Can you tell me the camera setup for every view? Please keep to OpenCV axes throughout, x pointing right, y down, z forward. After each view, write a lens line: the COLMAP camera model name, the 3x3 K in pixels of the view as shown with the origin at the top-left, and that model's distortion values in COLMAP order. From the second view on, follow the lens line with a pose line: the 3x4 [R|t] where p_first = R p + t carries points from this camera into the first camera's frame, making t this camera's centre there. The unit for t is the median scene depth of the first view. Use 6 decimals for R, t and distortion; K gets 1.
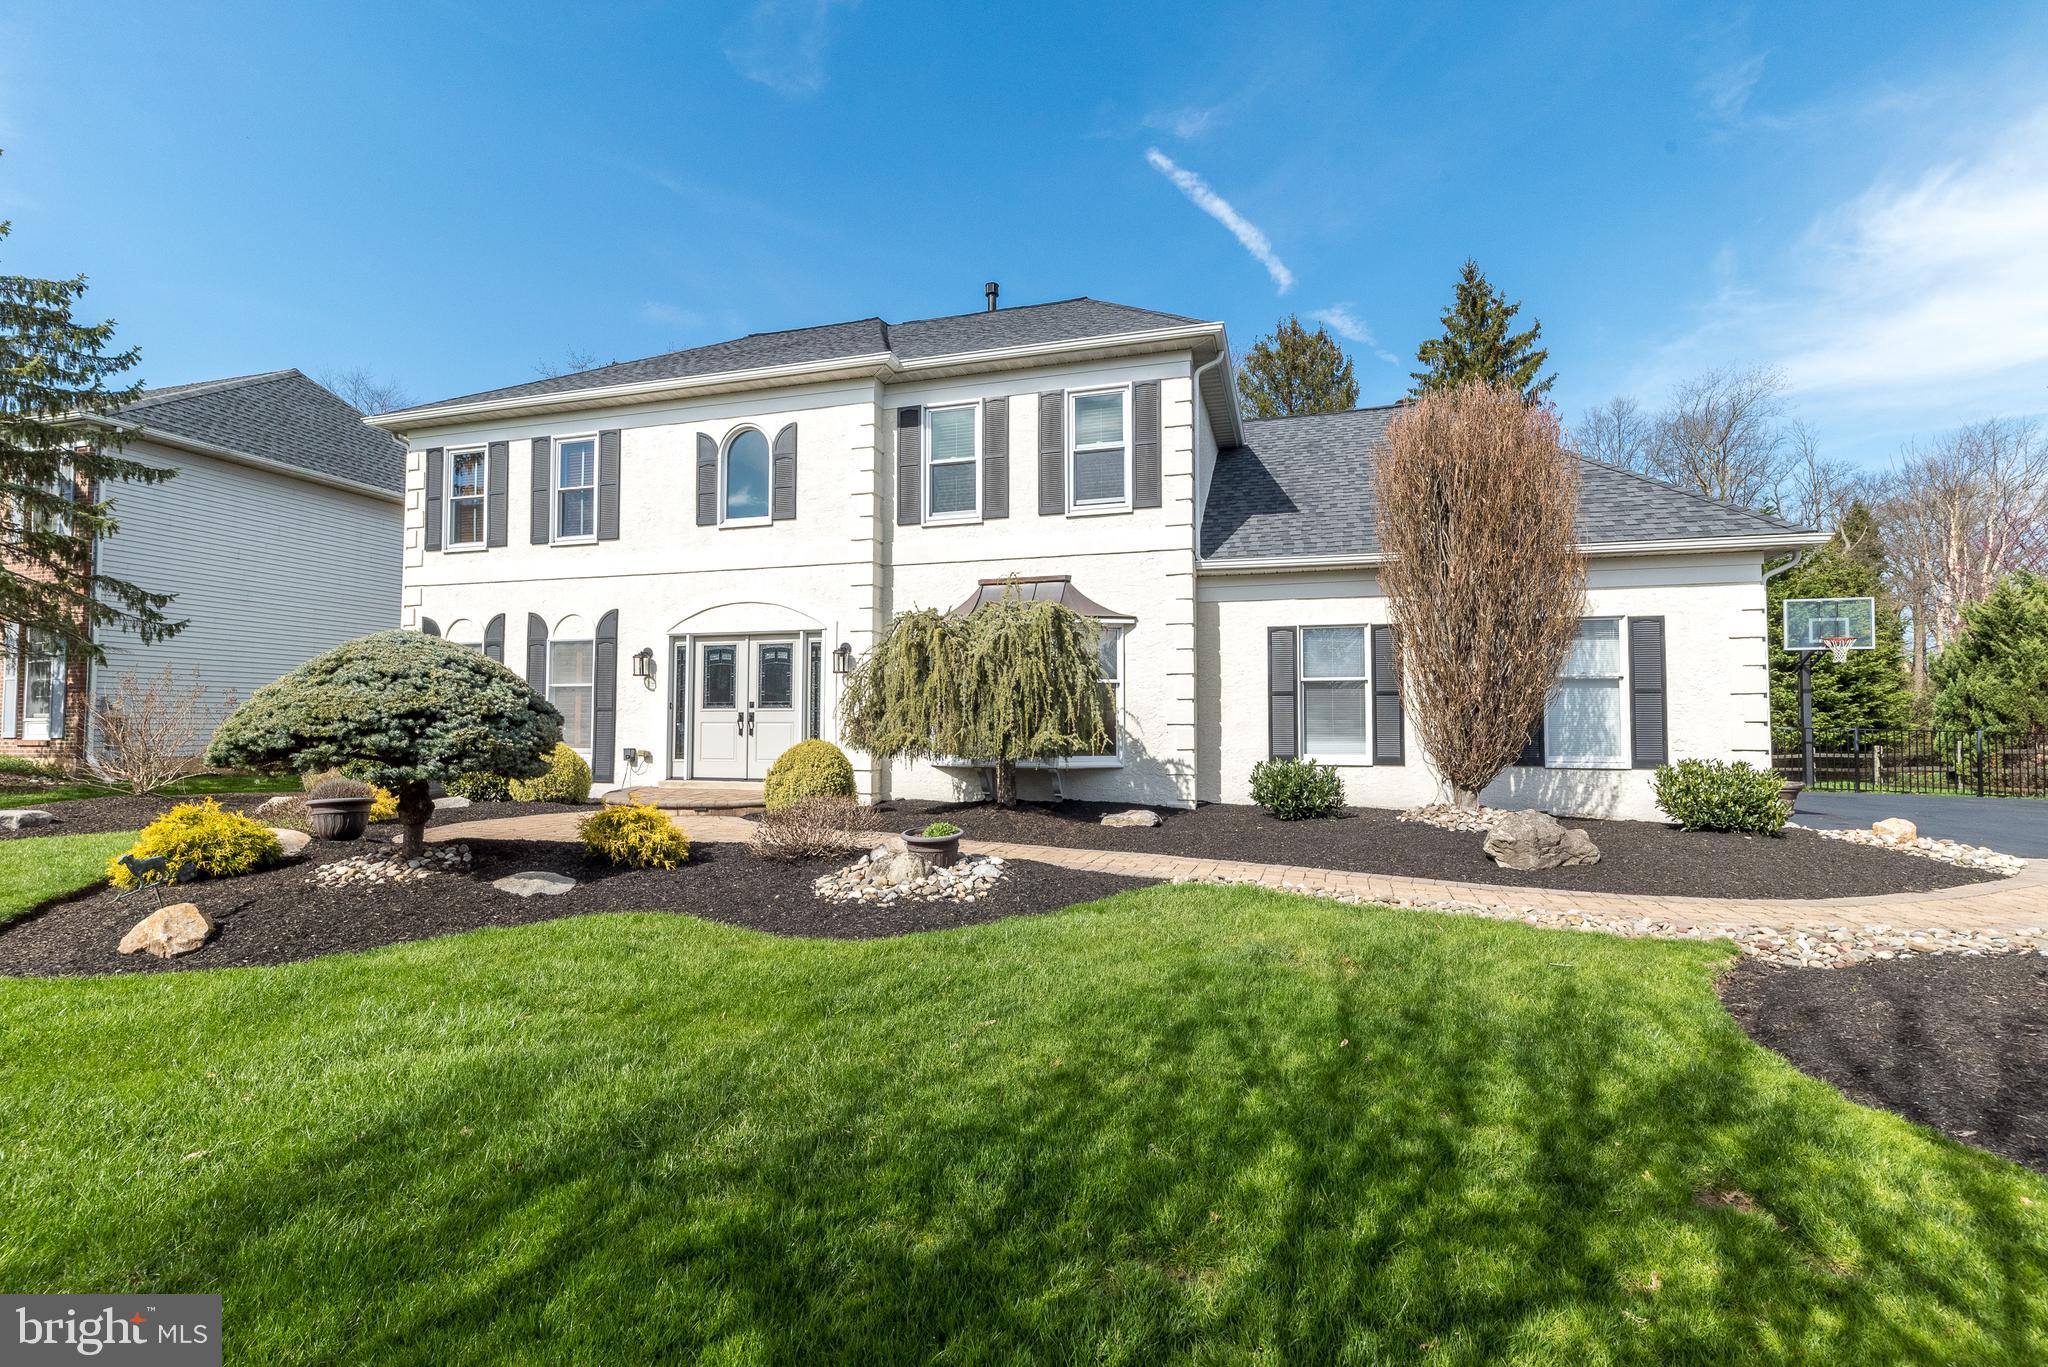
lens RADIAL K [[892.8, 0, 1035.3], [0, 892.8, 682.2], [0, 0, 1]] dist [0.007497, 0.000208]
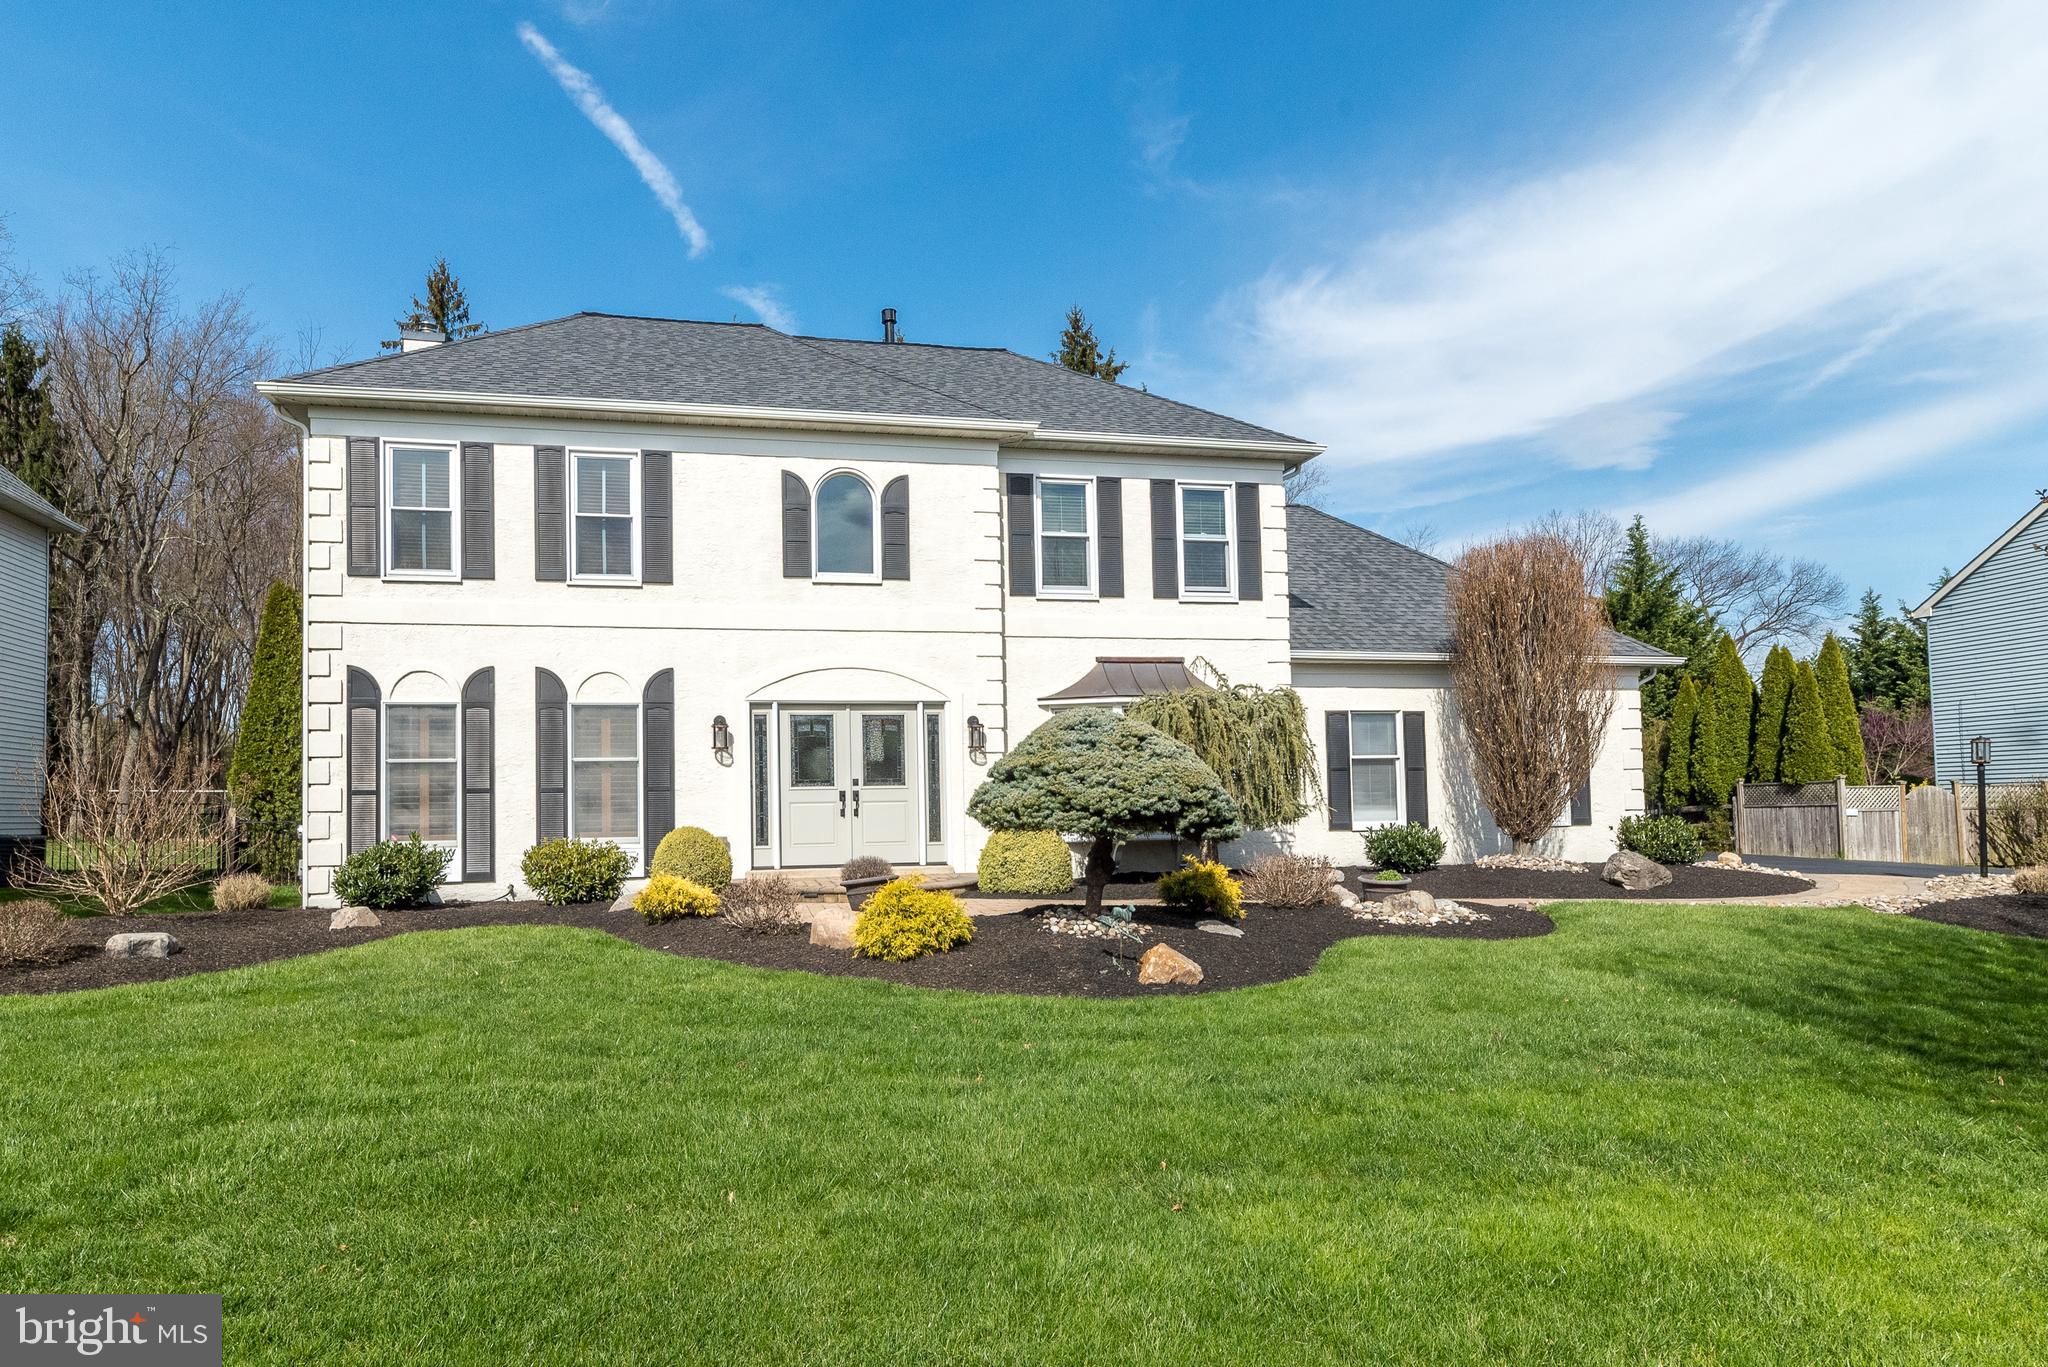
lens RADIAL K [[892.8, 0, 929.0], [0, 892.8, 756.8], [0, 0, 1]] dist [0.007497, 0.000208]
pose [[0.911183, 0.006572, 0.411950, -0.621944], [-0.003578, 0.999961, -0.008038, 0.006797], [-0.411987, 0.005850, 0.911171, 0.154343]]
